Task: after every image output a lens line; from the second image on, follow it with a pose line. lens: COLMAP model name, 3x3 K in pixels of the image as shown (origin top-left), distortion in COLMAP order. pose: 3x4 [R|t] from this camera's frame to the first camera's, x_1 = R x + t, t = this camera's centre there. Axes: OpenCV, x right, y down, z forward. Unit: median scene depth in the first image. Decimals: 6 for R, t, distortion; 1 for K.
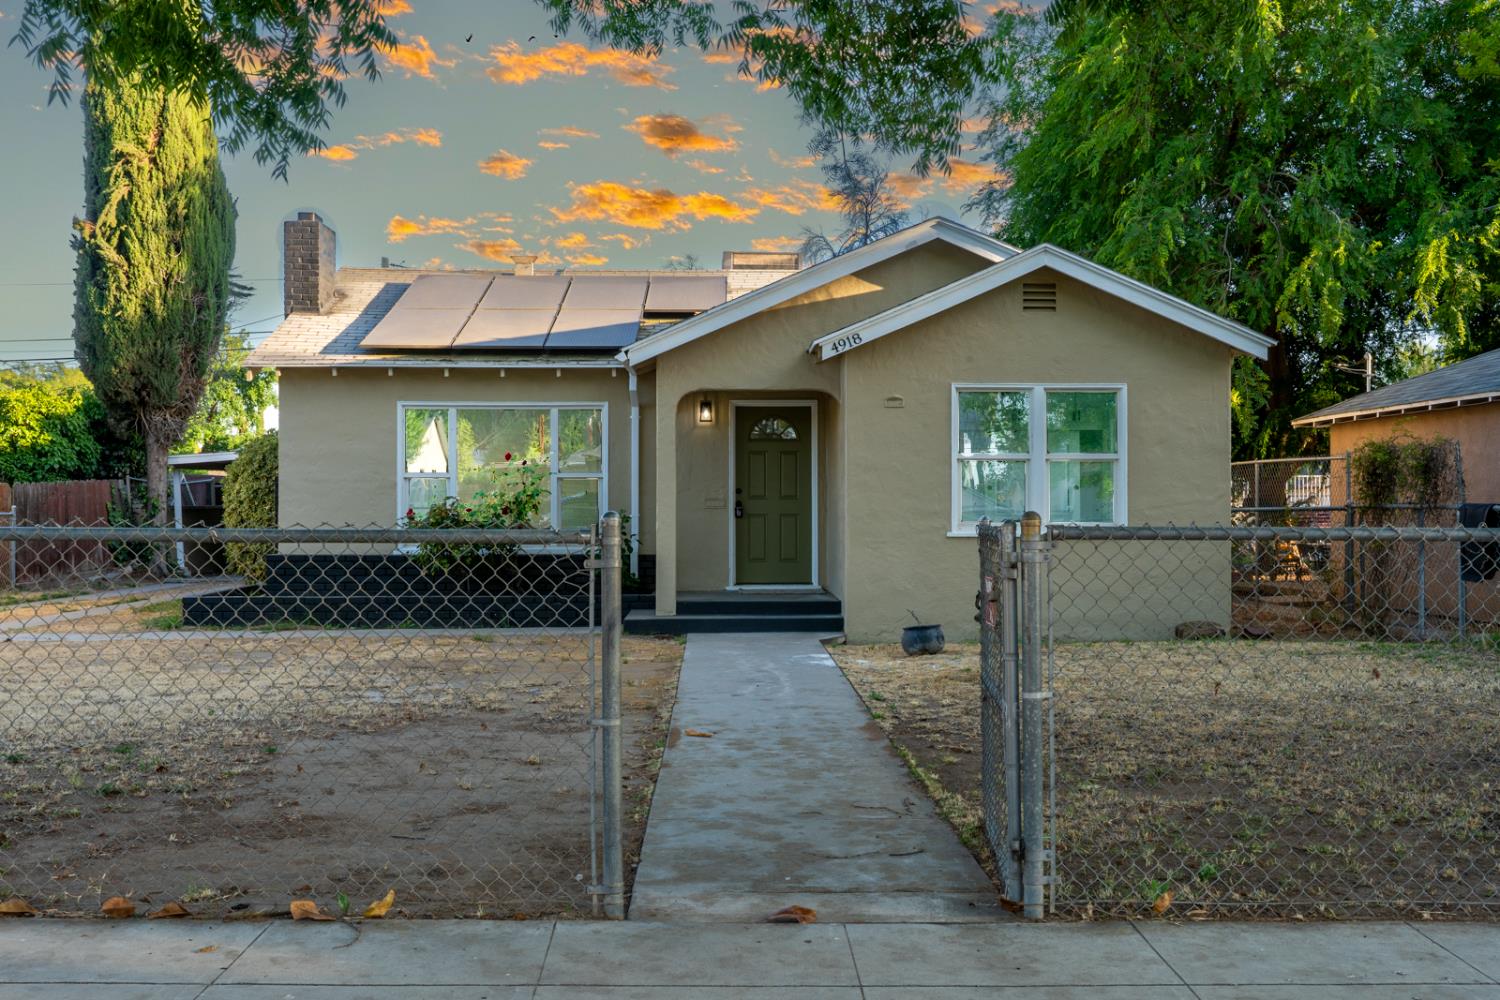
lens RADIAL K [[1493.9, 0, 754.3], [0, 1493.9, 505.2], [0, 0, 1]] dist [-0.009648, 0.000000]
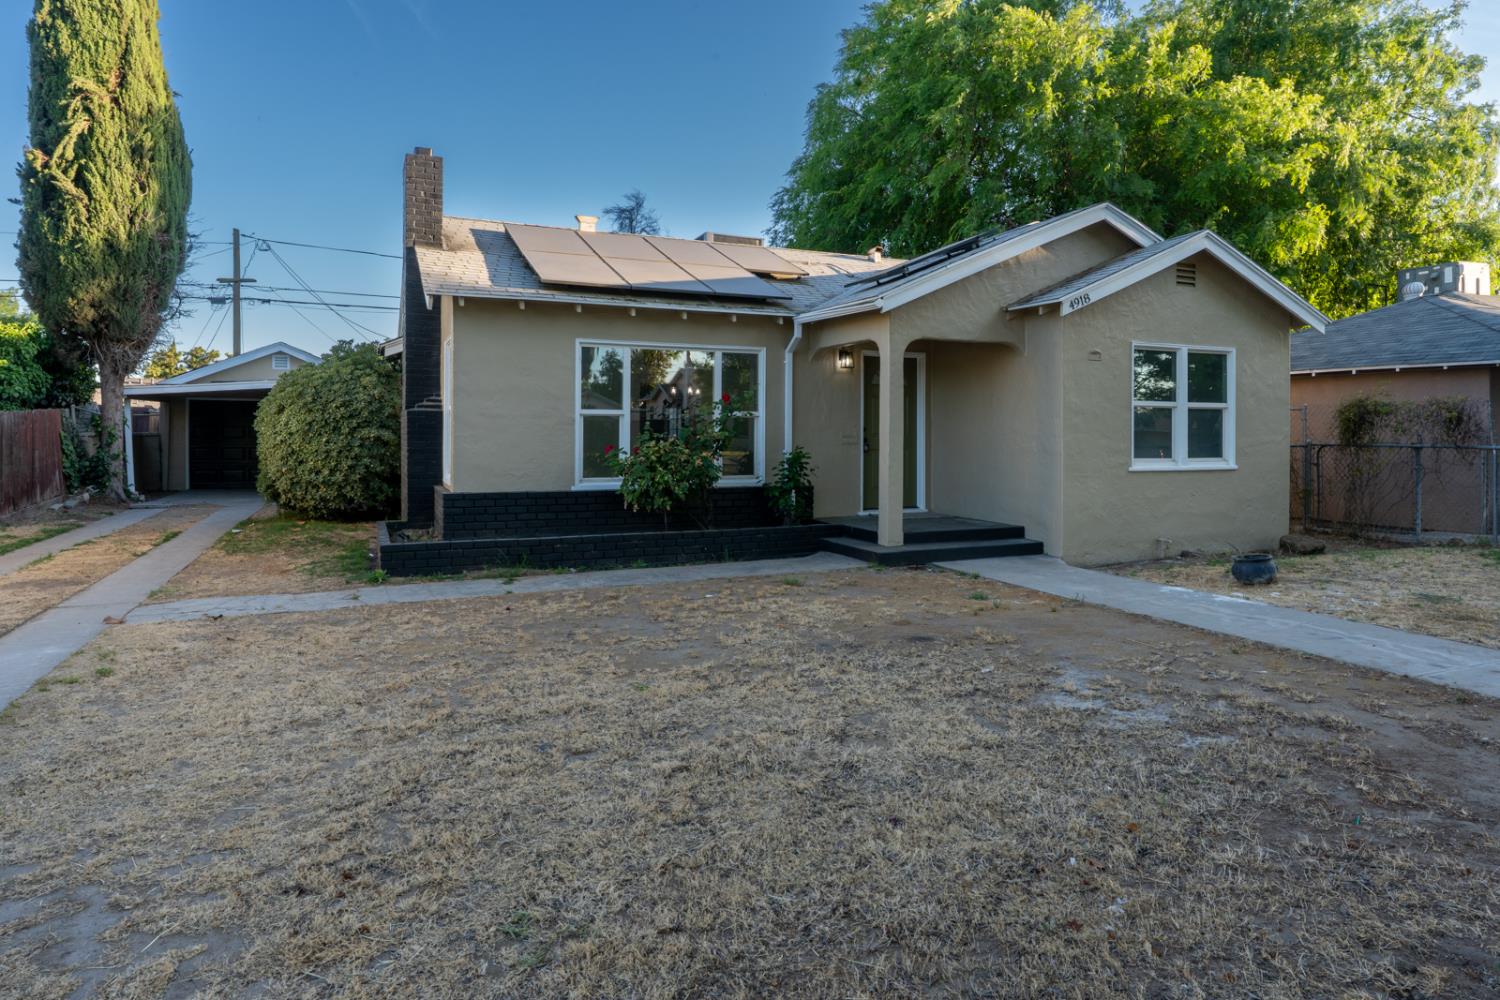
lens RADIAL K [[911.0, 0, 754.5], [0, 911.0, 440.5], [0, 0, 1]] dist [-0.015494, 0.006939]
pose [[0.923334, 0.000303, 0.383998, -0.294156], [-0.005634, 0.999903, 0.012759, -0.007350], [-0.383957, -0.013944, 0.923246, 0.310608]]
